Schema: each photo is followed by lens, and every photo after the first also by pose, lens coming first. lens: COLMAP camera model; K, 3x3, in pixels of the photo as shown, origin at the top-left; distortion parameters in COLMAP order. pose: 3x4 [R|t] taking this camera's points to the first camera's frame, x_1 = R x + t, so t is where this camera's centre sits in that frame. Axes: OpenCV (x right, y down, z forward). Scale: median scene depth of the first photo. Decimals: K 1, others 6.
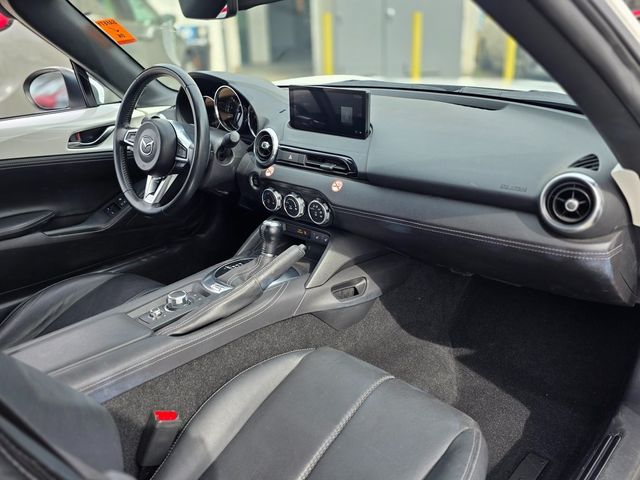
lens RADIAL K [[545.5, 0, 320.2], [0, 545.5, 236.9], [0, 0, 1]] dist [-0.001165, -0.002074]
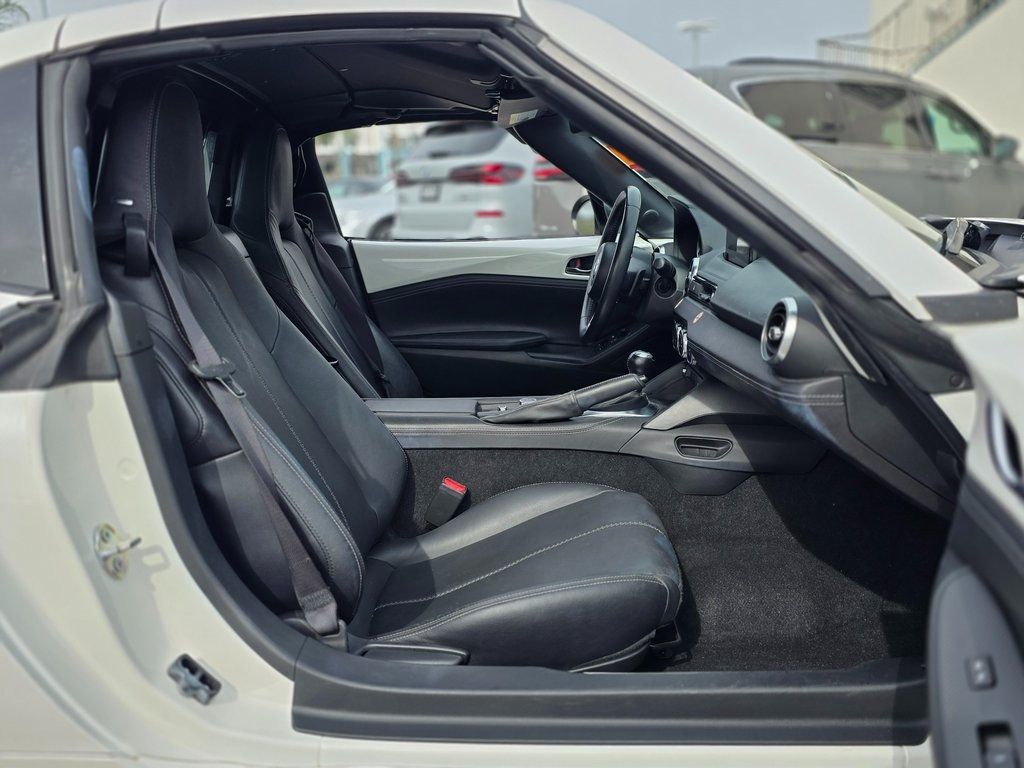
lens RADIAL K [[872.7, 0, 511.2], [0, 872.7, 386.6], [0, 0, 1]] dist [-0.001165, -0.002074]
pose [[0.660405, 0.169540, -0.731520, 0.711423], [-0.265127, 0.964082, -0.015913, 0.091708], [0.702548, 0.204455, 0.681634, -0.102998]]
